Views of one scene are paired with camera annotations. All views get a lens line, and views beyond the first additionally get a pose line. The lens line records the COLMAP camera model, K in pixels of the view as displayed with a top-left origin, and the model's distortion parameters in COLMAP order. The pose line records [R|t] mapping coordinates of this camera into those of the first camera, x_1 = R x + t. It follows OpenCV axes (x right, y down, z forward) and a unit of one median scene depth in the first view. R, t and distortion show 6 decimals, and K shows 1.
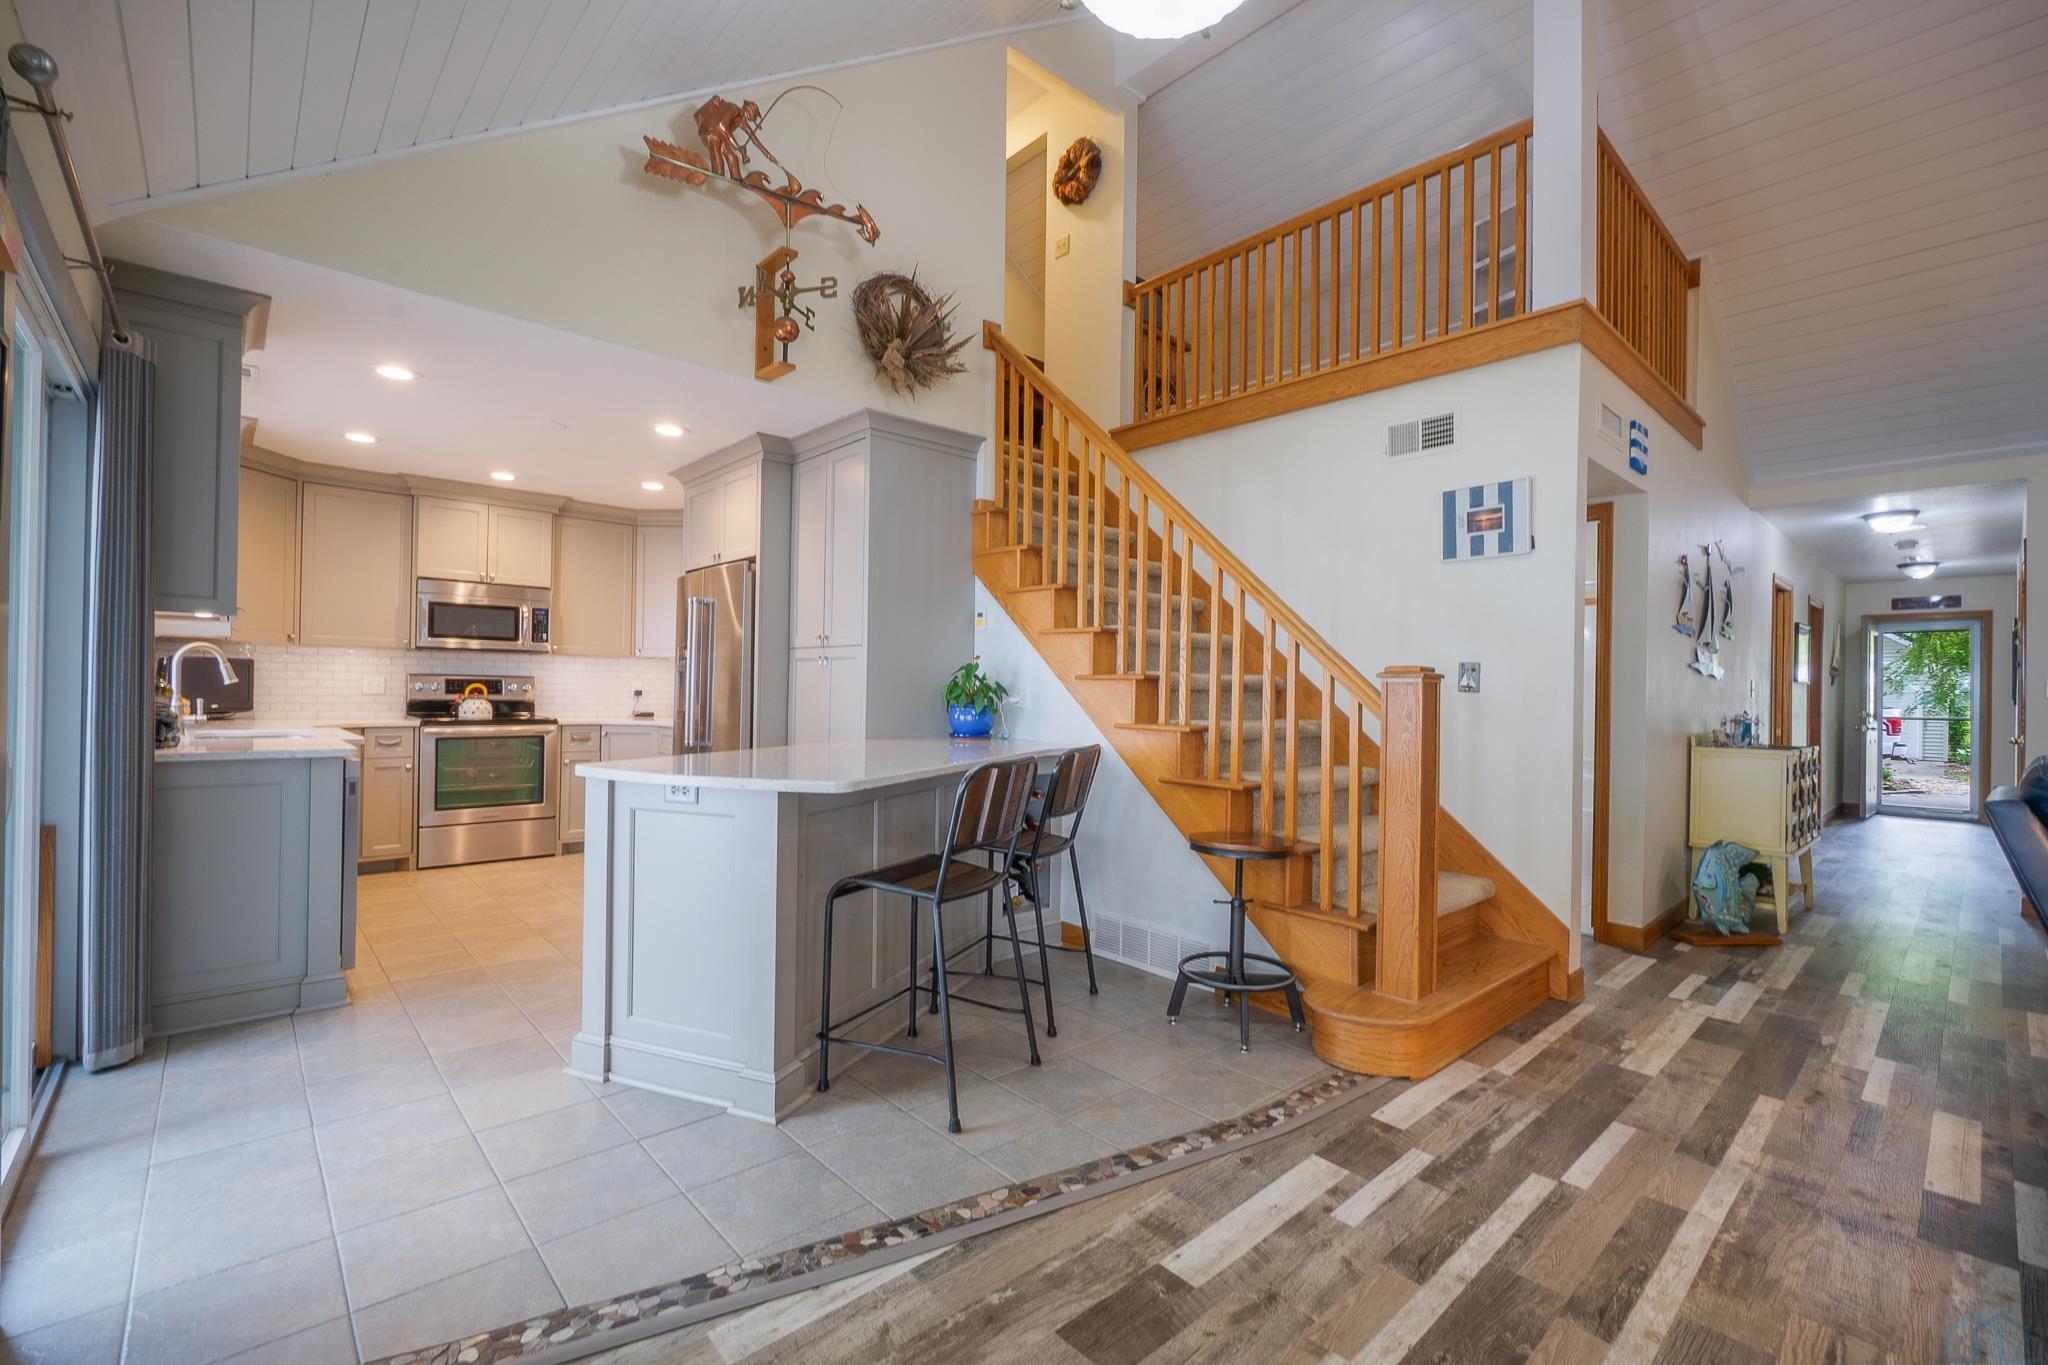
lens RADIAL K [[883.6, 0, 1024.0], [0, 883.6, 682.5], [0, 0, 1]] dist [-0.000850, 0.000052]
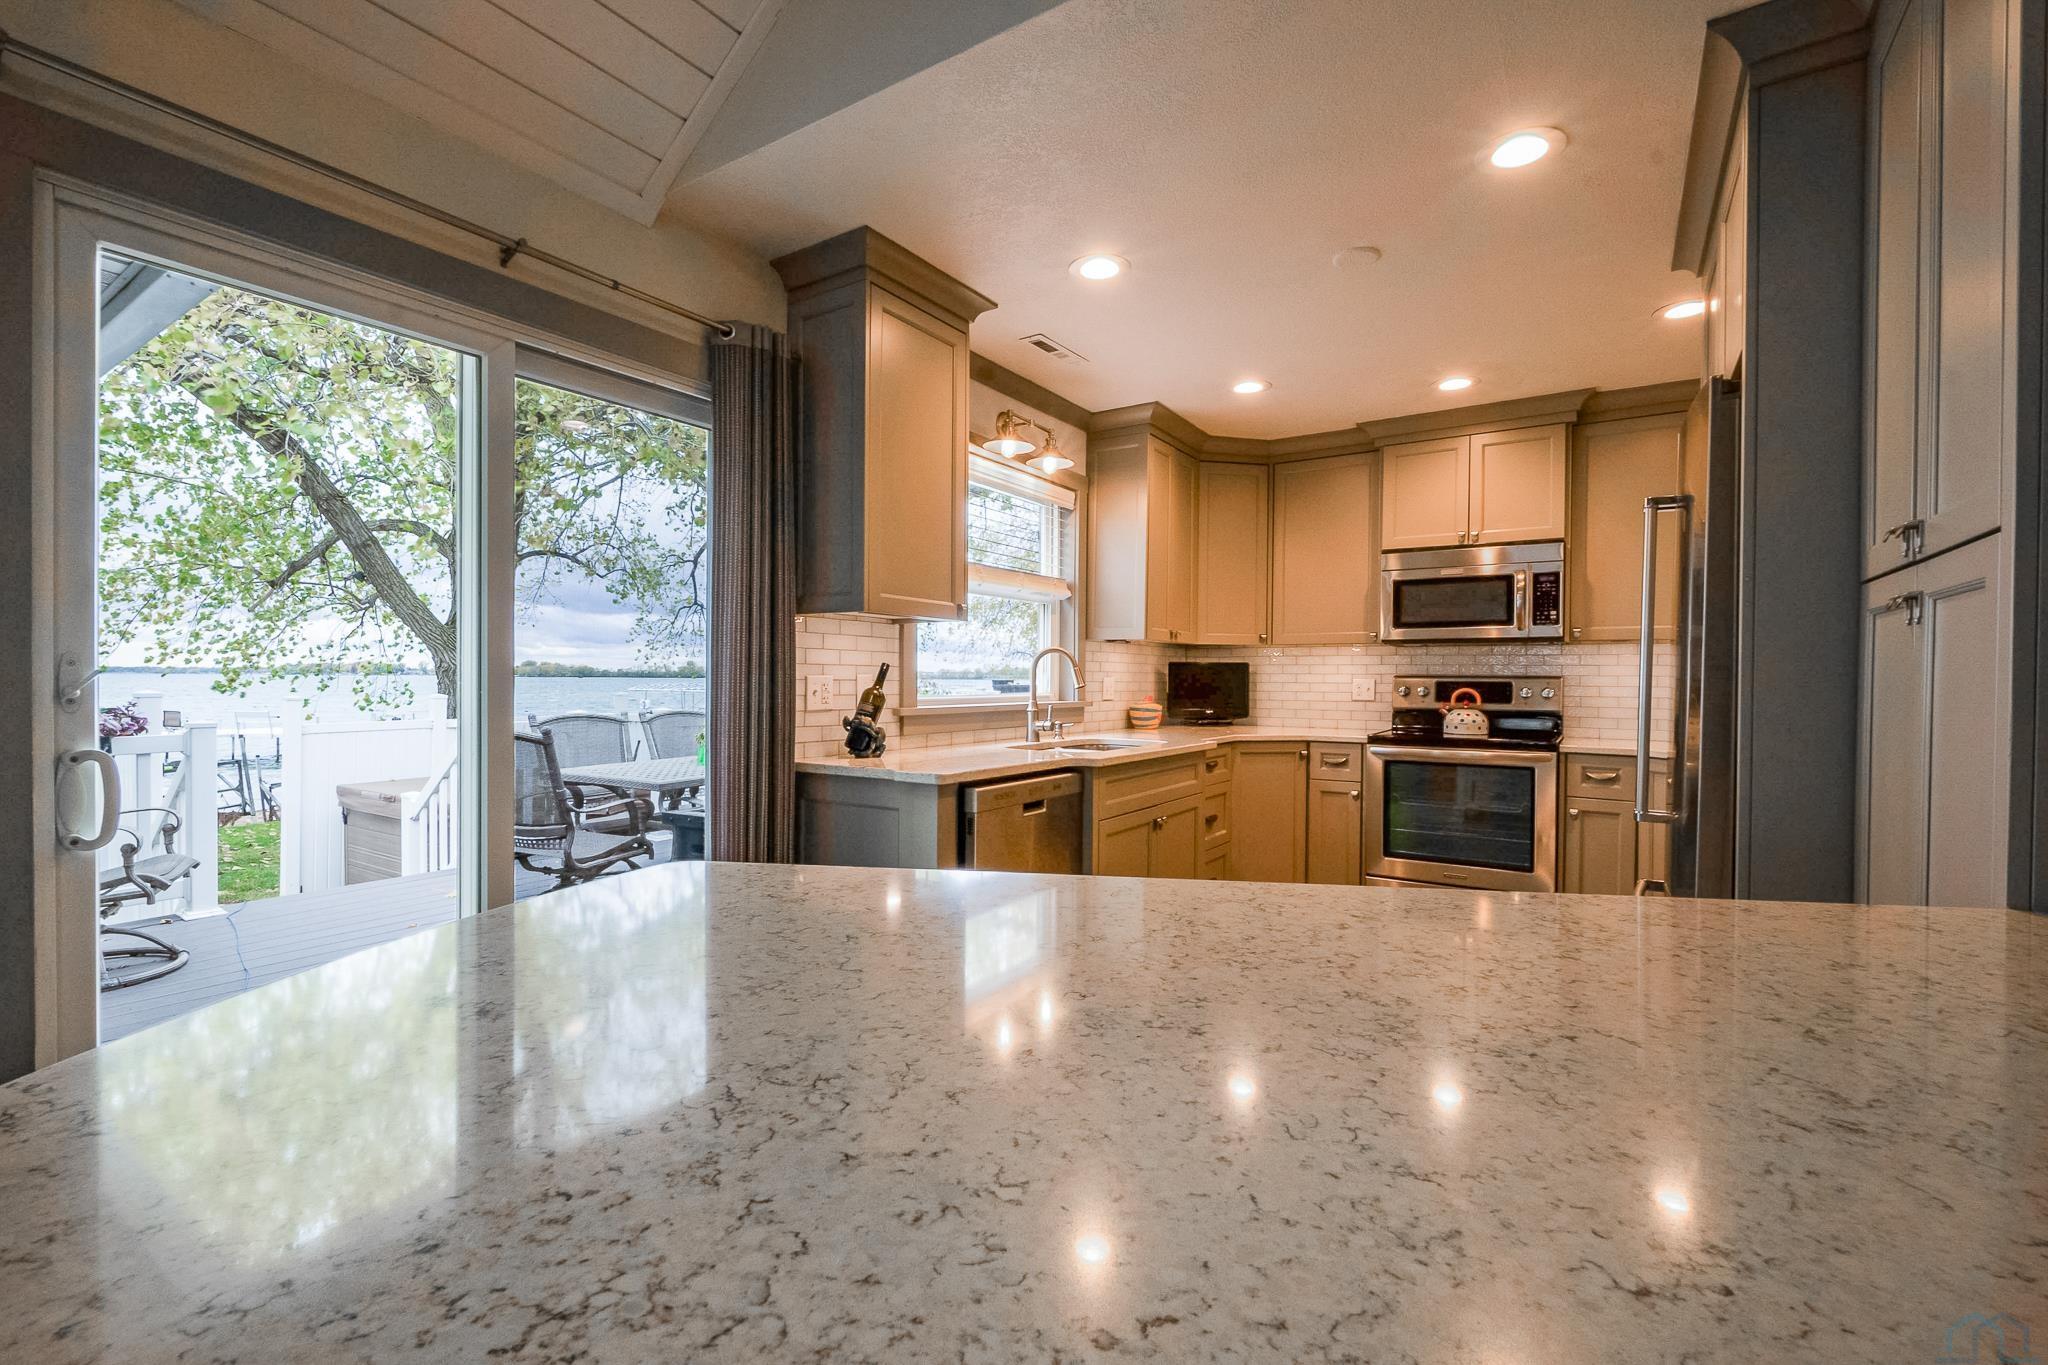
lens RADIAL K [[883.6, 0, 1024.0], [0, 883.6, 682.5], [0, 0, 1]] dist [-0.000850, 0.000052]
pose [[0.240575, -0.008446, -0.970594, -0.007803], [0.004508, 0.999961, -0.007585, 0.001038], [0.970620, -0.002551, 0.240604, 0.488391]]
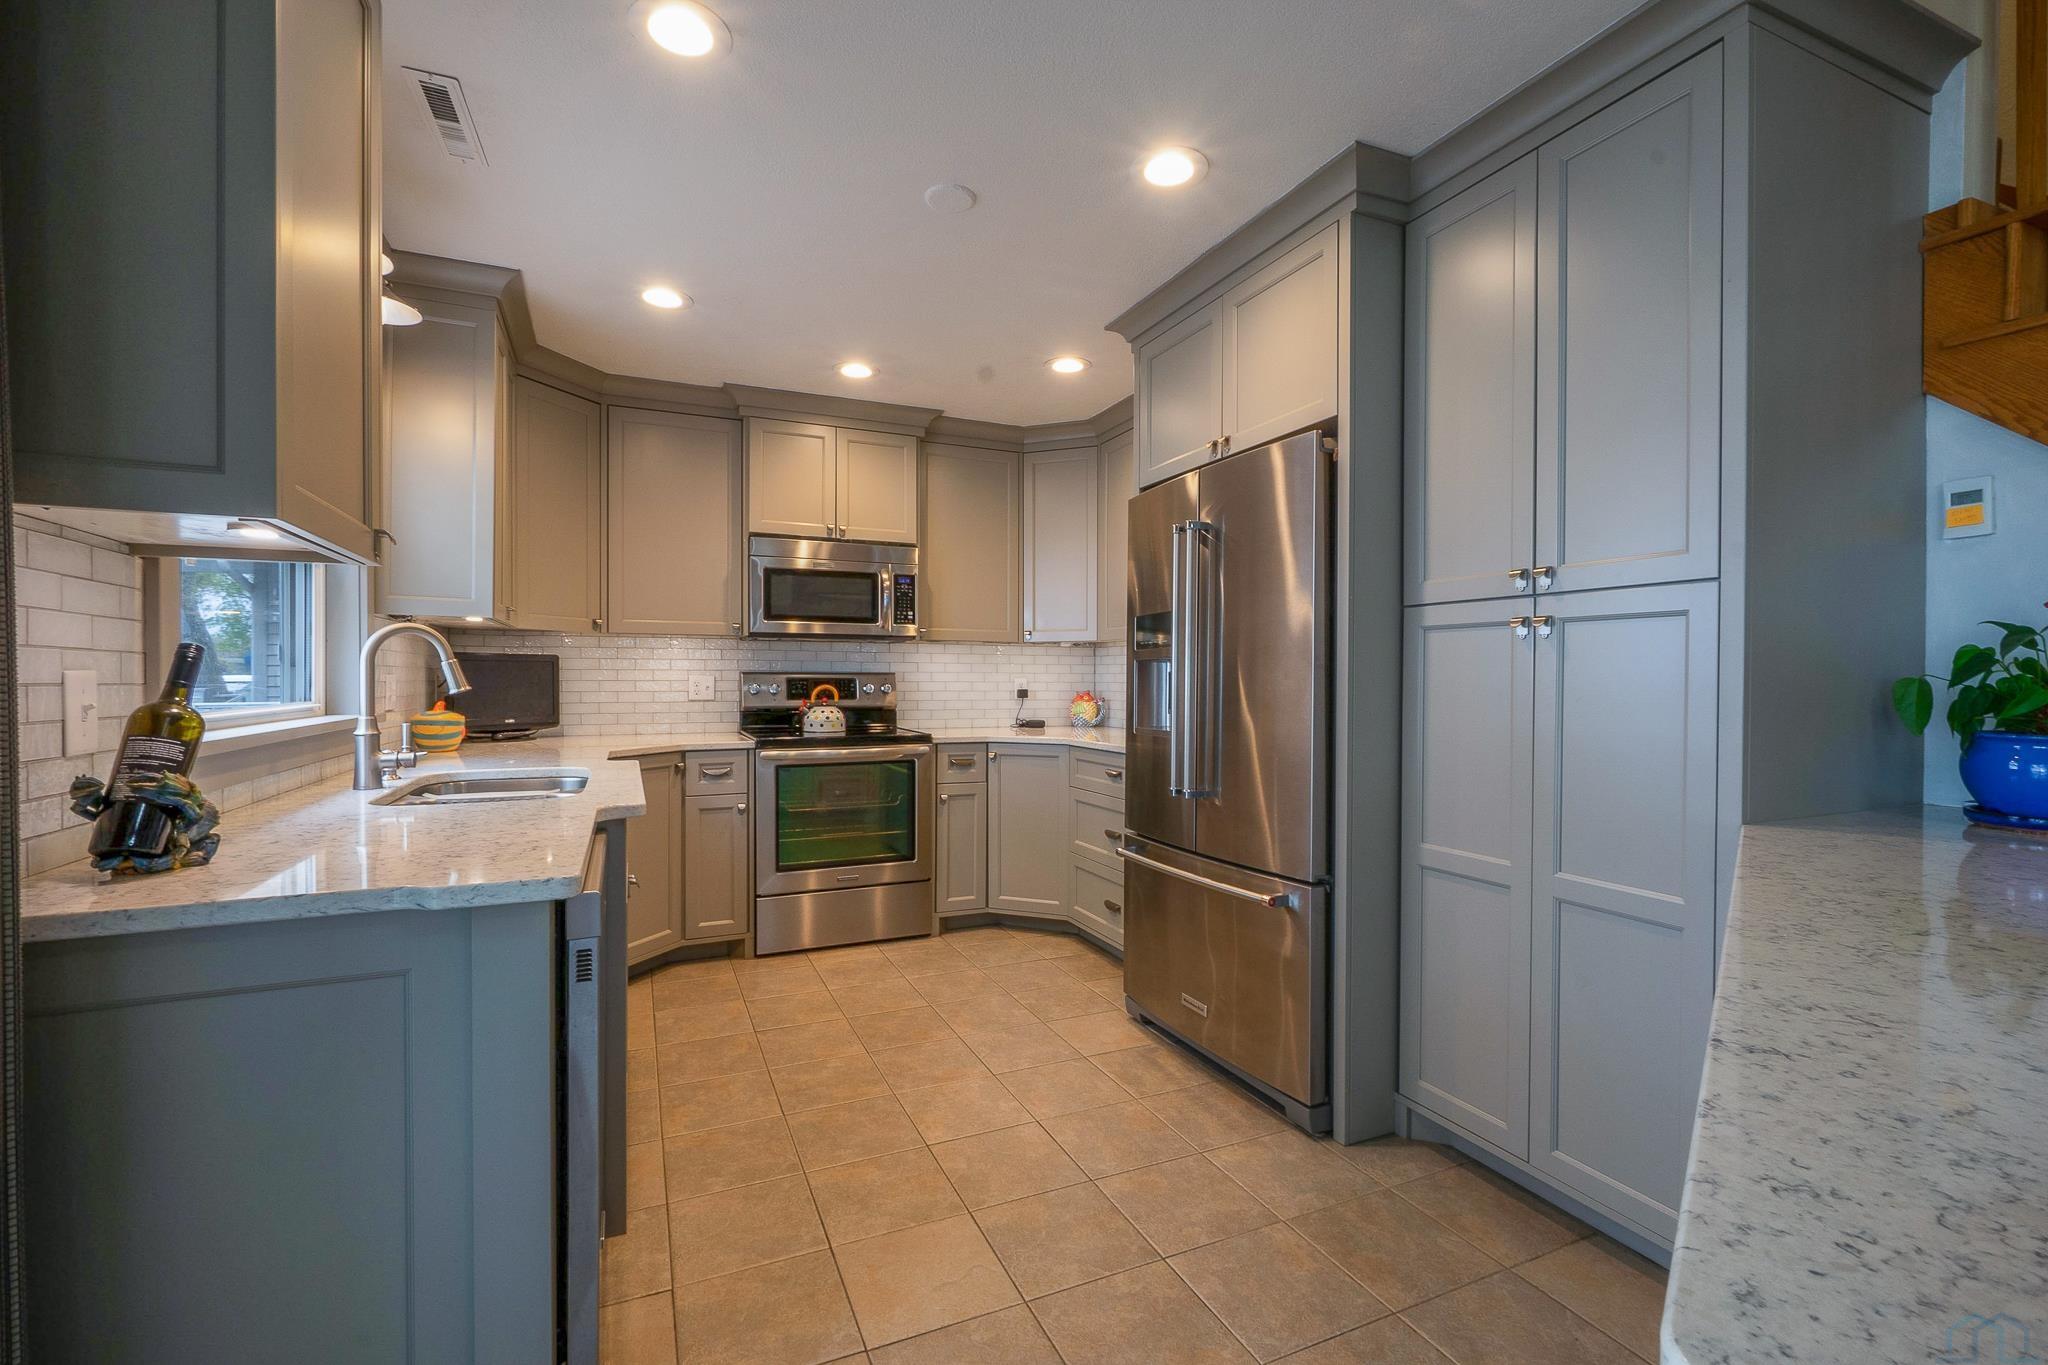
lens RADIAL K [[883.6, 0, 1024.0], [0, 883.6, 682.5], [0, 0, 1]] dist [-0.000850, 0.000052]
pose [[0.949353, -0.011813, -0.313989, -0.253370], [0.015270, 0.999847, 0.008553, -0.003706], [0.313840, -0.012914, 0.949388, 0.389395]]
